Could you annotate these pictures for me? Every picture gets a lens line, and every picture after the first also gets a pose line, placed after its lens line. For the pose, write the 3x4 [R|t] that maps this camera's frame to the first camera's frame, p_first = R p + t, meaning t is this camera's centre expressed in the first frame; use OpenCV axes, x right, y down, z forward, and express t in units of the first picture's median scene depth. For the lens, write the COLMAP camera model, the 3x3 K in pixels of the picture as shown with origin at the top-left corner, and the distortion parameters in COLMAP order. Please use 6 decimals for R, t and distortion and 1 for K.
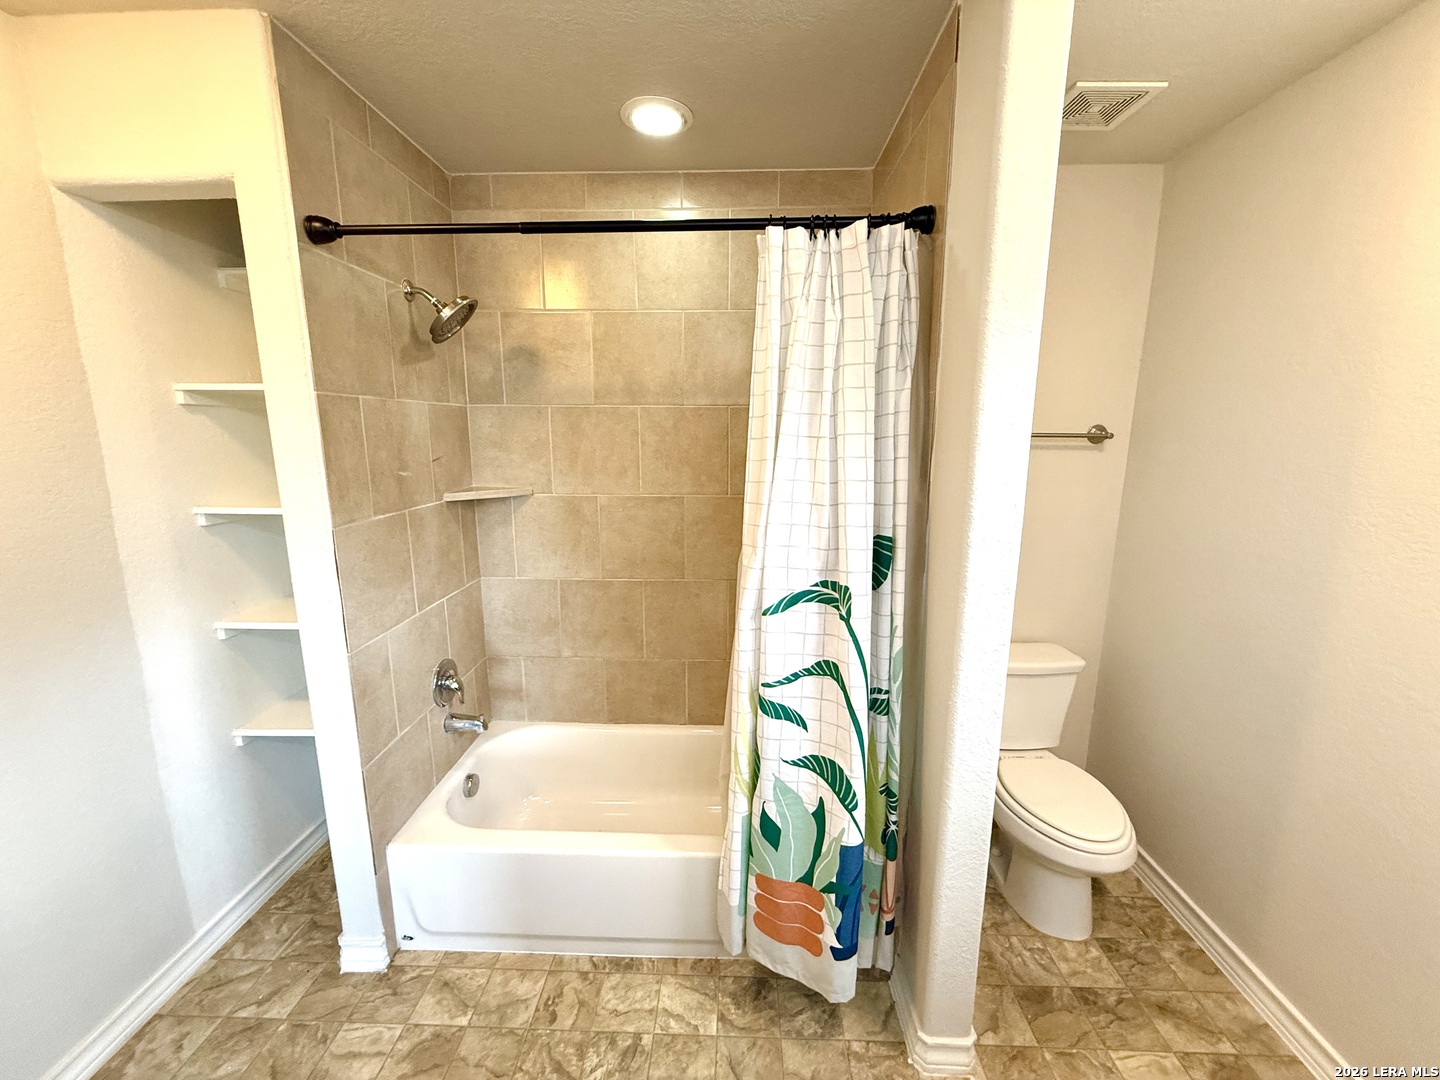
lens RADIAL K [[573.7, 0, 719.1], [0, 573.7, 535.1], [0, 0, 1]] dist [0.001679, -0.000415]
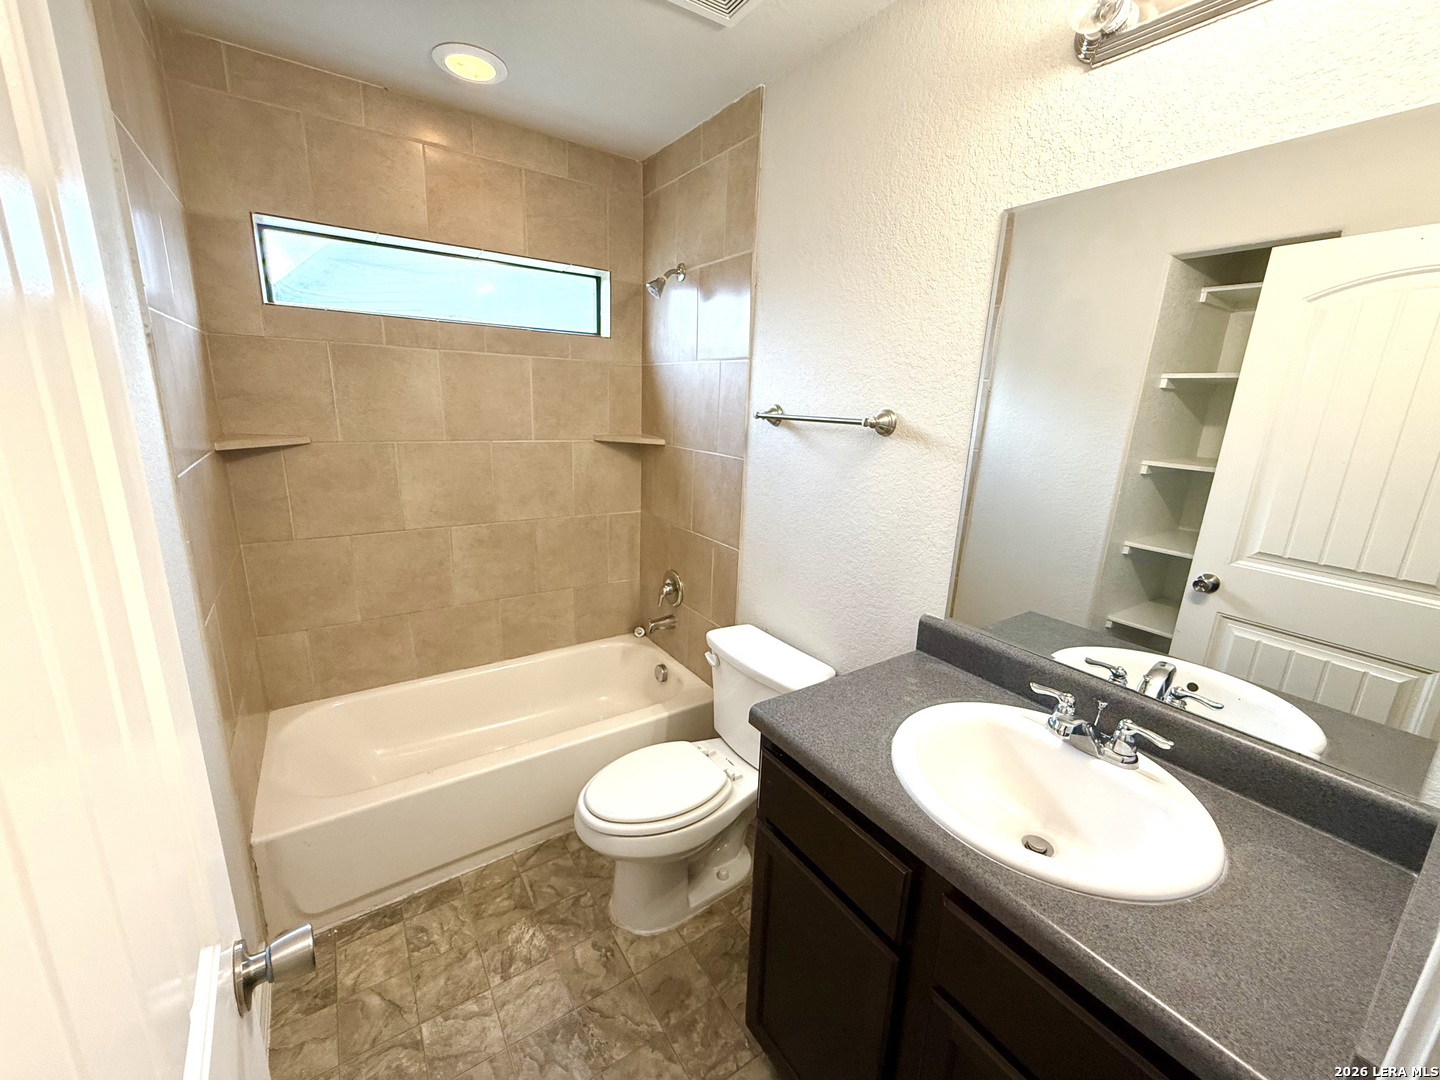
lens RADIAL K [[573.7, 0, 719.8], [0, 573.7, 538.1], [0, 0, 1]] dist [0.001679, -0.000415]
pose [[-0.808752, 0.114219, -0.576953, 0.049064], [-0.144964, 0.911987, 0.383750, -0.278792], [0.570005, 0.393996, -0.721014, 1.590450]]
